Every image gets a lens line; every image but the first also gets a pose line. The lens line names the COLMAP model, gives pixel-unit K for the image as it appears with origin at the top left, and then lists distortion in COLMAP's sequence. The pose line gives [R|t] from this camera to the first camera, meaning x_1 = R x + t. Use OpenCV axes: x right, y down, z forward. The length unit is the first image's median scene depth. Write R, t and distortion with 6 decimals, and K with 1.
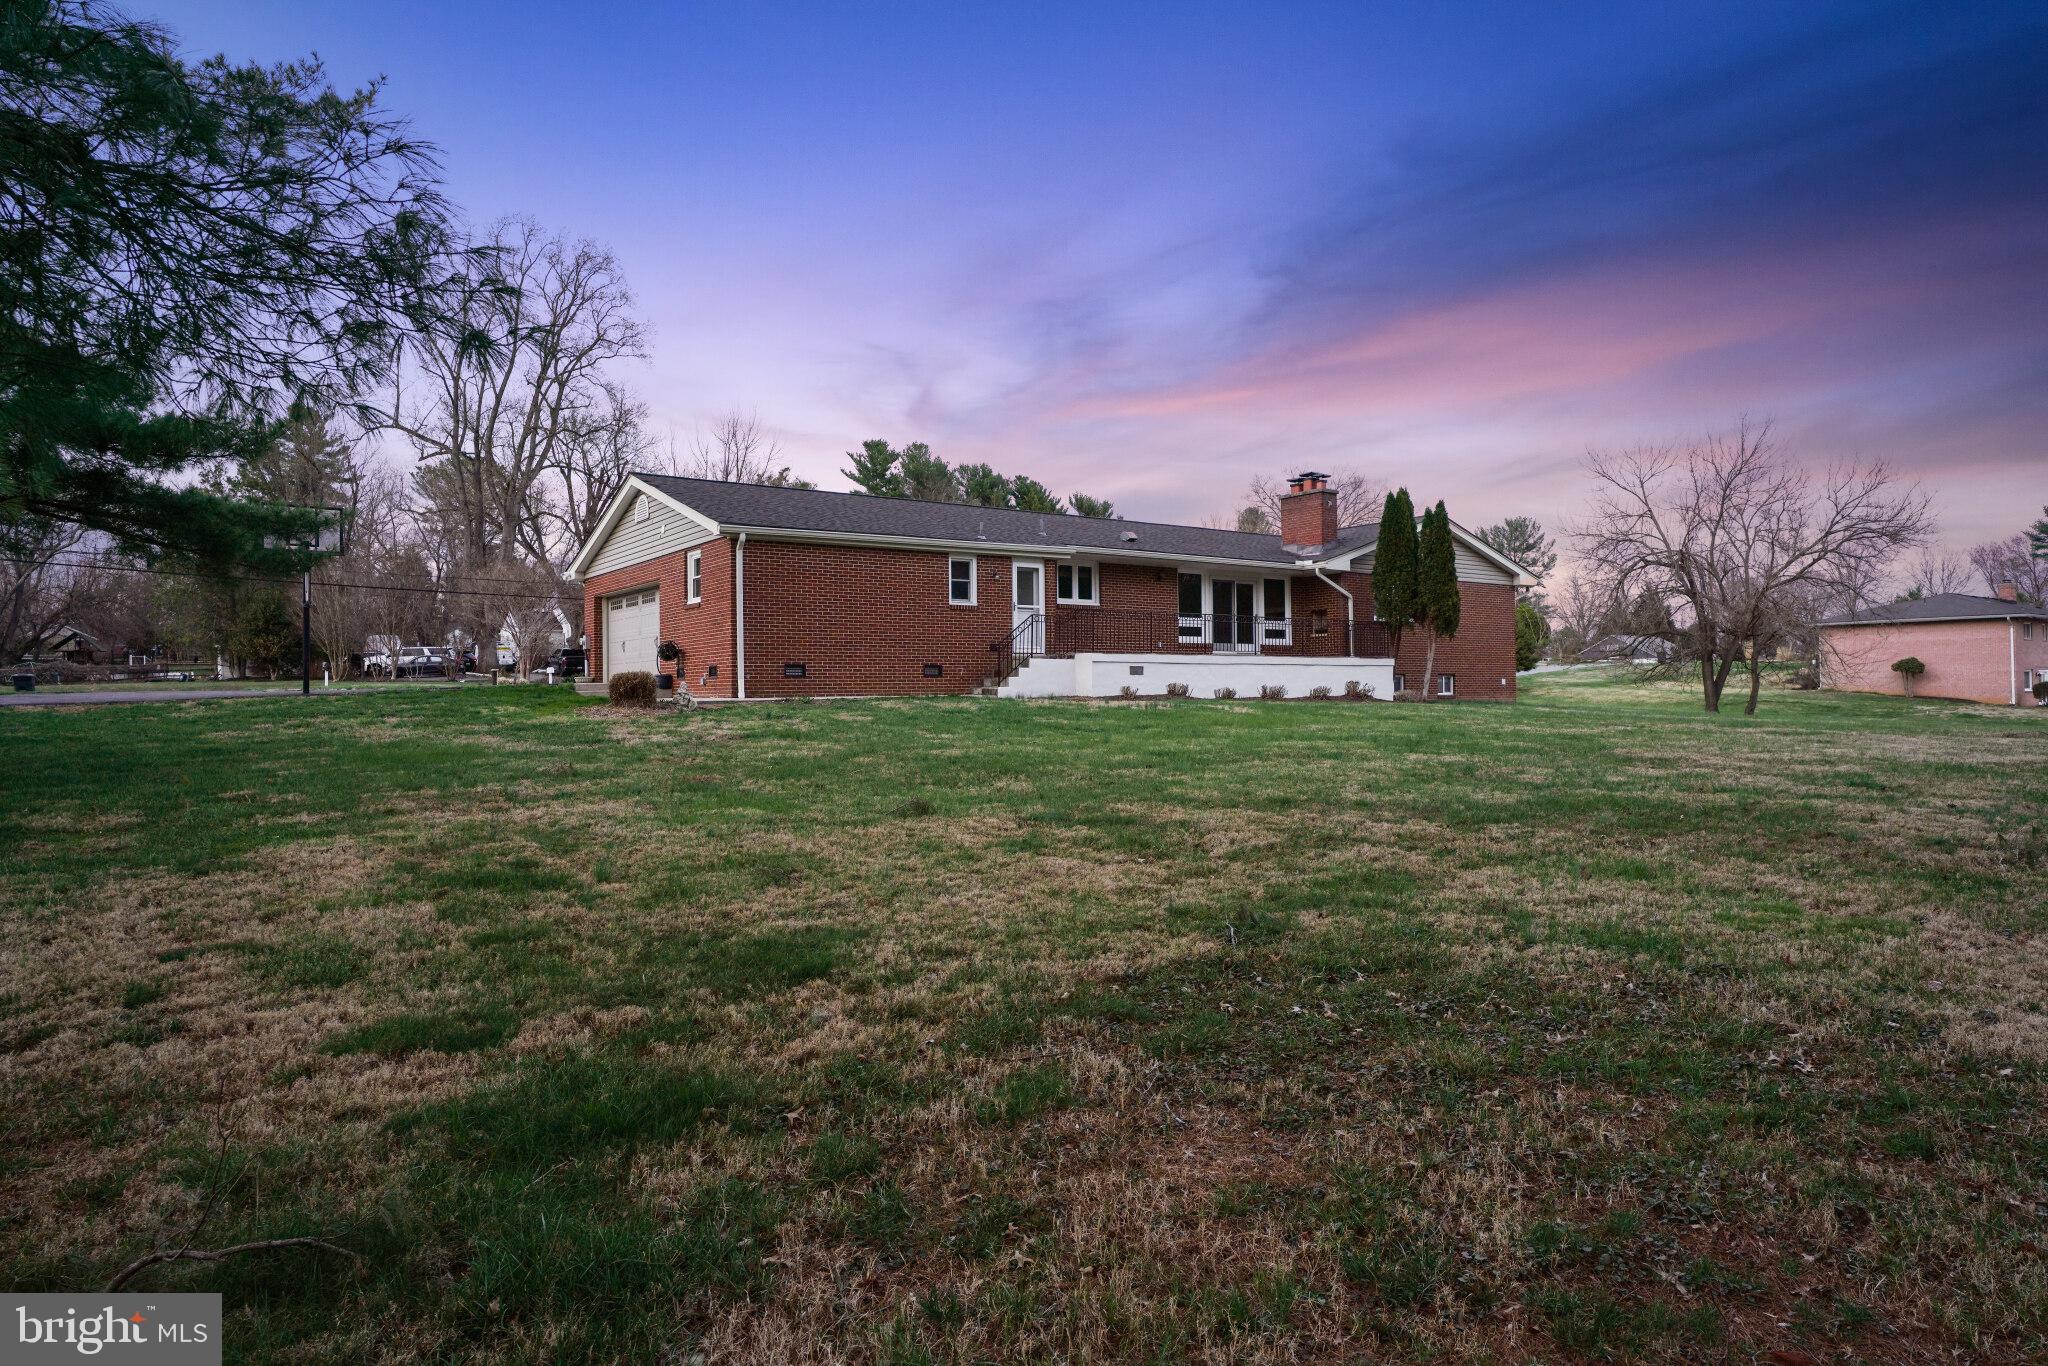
lens RADIAL K [[1225.5, 0, 1010.1], [0, 1225.5, 673.8], [0, 0, 1]] dist [-0.016029, 0.013019]
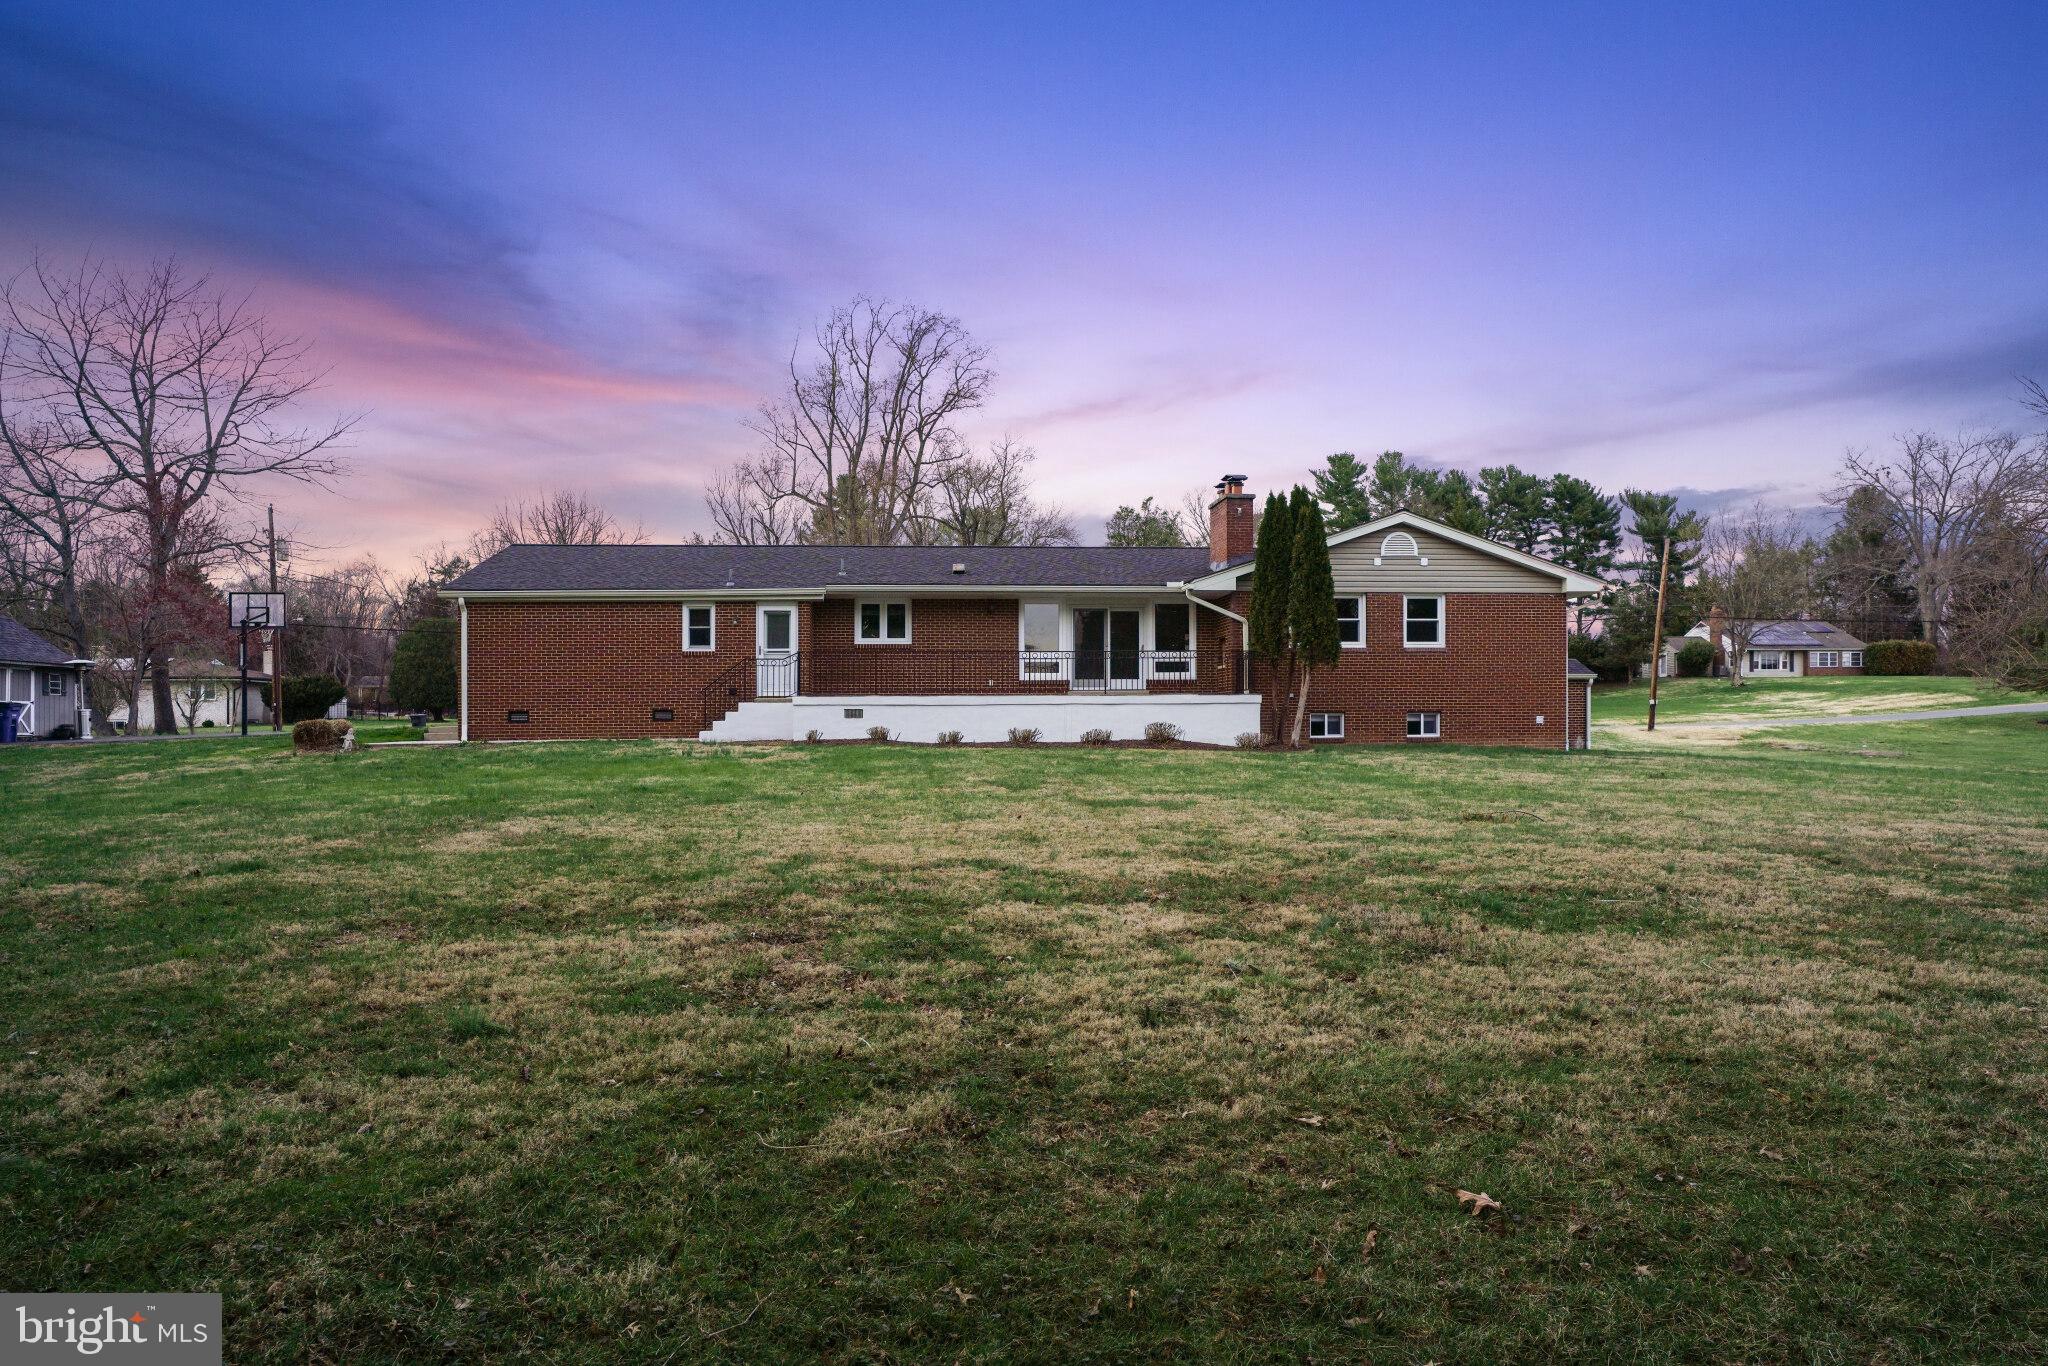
lens RADIAL K [[1225.5, 0, 975.0], [0, 1225.5, 724.6], [0, 0, 1]] dist [-0.016029, 0.013019]
pose [[0.862039, 0.002608, -0.506835, 0.561176], [0.007740, 0.999802, 0.018309, -0.009203], [0.506782, -0.019706, 0.861849, 0.185981]]
